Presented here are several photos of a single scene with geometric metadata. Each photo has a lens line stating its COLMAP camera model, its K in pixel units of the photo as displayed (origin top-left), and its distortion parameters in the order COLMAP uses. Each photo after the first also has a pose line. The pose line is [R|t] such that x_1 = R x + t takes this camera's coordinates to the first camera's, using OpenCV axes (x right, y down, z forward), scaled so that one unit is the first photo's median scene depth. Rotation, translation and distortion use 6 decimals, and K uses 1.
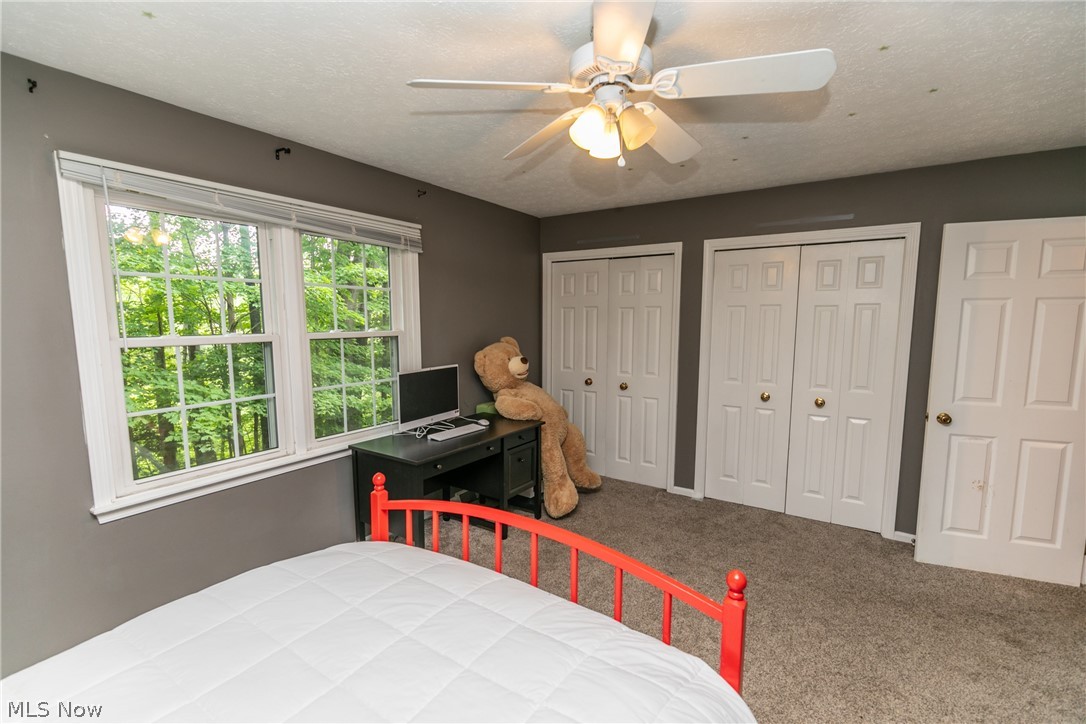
lens RADIAL K [[484.1, 0, 545.1], [0, 484.1, 368.9], [0, 0, 1]] dist [0.011247, -0.000309]
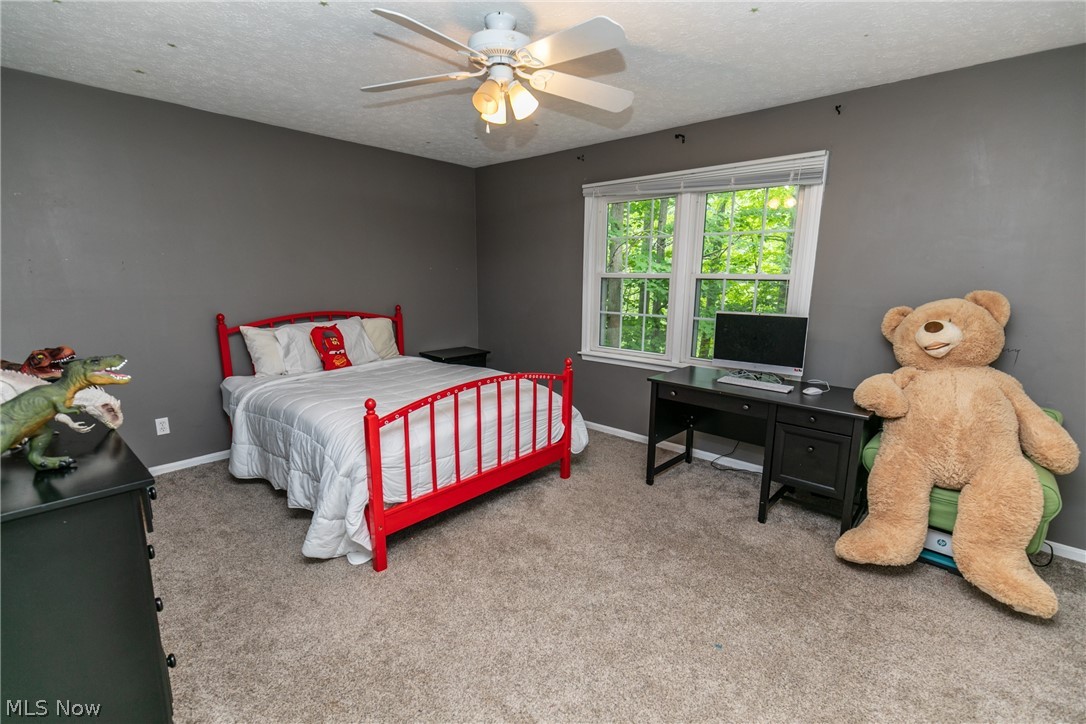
lens RADIAL K [[484.1, 0, 545.1], [0, 484.1, 368.9], [0, 0, 1]] dist [0.011247, -0.000309]
pose [[-0.132155, 0.192861, -0.972286, 0.860322], [-0.111710, 0.971742, 0.207937, -0.049561], [0.984914, 0.136094, -0.106876, 0.767310]]
